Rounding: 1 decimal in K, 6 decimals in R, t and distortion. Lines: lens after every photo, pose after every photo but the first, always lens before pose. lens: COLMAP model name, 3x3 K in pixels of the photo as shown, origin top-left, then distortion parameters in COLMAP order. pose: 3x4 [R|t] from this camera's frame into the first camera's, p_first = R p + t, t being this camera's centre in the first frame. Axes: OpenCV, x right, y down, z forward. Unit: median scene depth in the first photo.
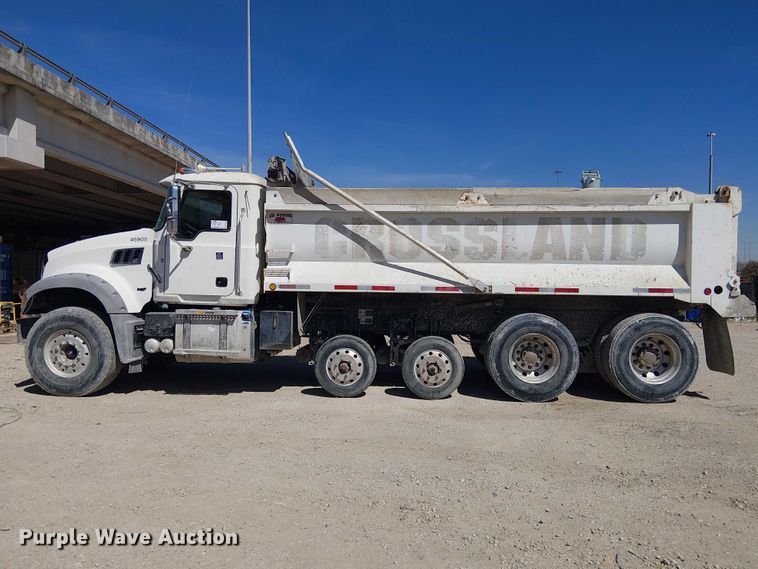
lens RADIAL K [[593.8, 0, 388.7], [0, 593.8, 296.0], [0, 0, 1]] dist [0.105730, -0.173906]
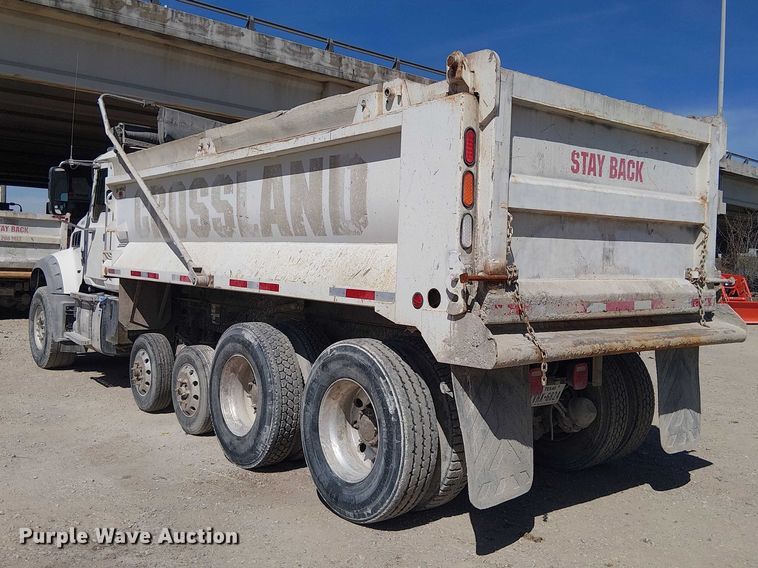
lens RADIAL K [[712.3, 0, 379.0], [0, 712.3, 284.0], [0, 0, 1]] dist [0.033471, -0.013671]
pose [[0.661216, 0.034779, -0.749389, 0.870704], [-0.050320, 0.998731, 0.001952, -0.018604], [0.748506, 0.036418, 0.662127, 0.603469]]
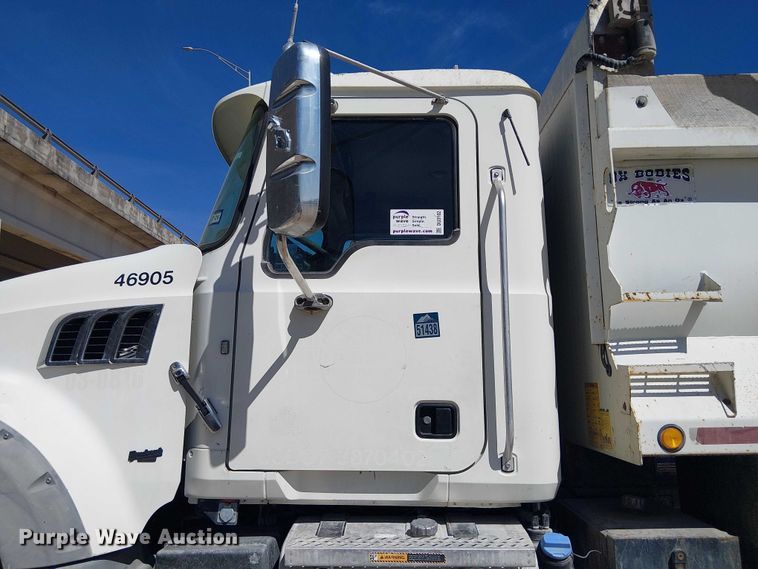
lens RADIAL K [[578.3, 0, 379.0], [0, 578.3, 284.5], [0, 0, 1]] dist [0.091821, -0.156241]
pose [[0.999362, -0.021631, 0.028435, -0.323878], [0.026729, 0.980774, -0.193309, -0.034456], [-0.023707, 0.193946, 0.980726, 0.751670]]
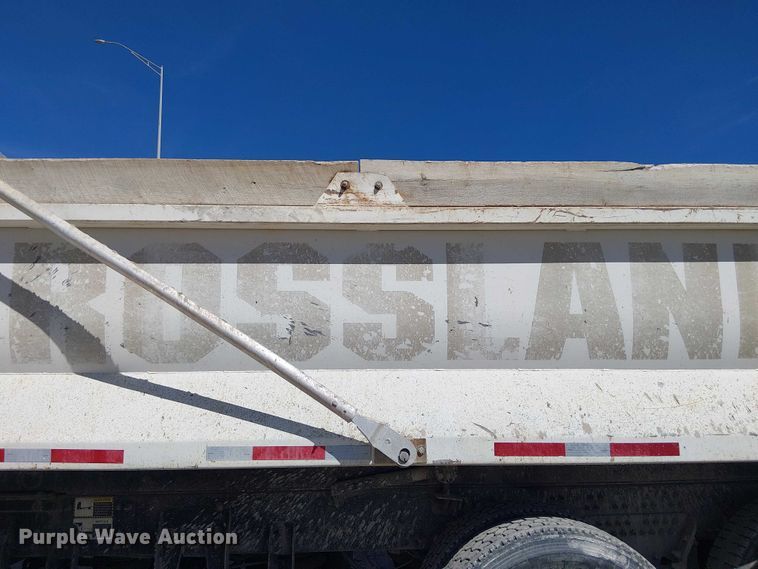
lens RADIAL K [[578.3, 0, 379.0], [0, 578.3, 284.5], [0, 0, 1]] dist [0.091821, -0.156241]
pose [[0.995637, -0.003114, 0.093259, 0.116274], [0.022522, 0.977914, -0.207791, -0.033906], [-0.090552, 0.208985, 0.973717, 0.659306]]
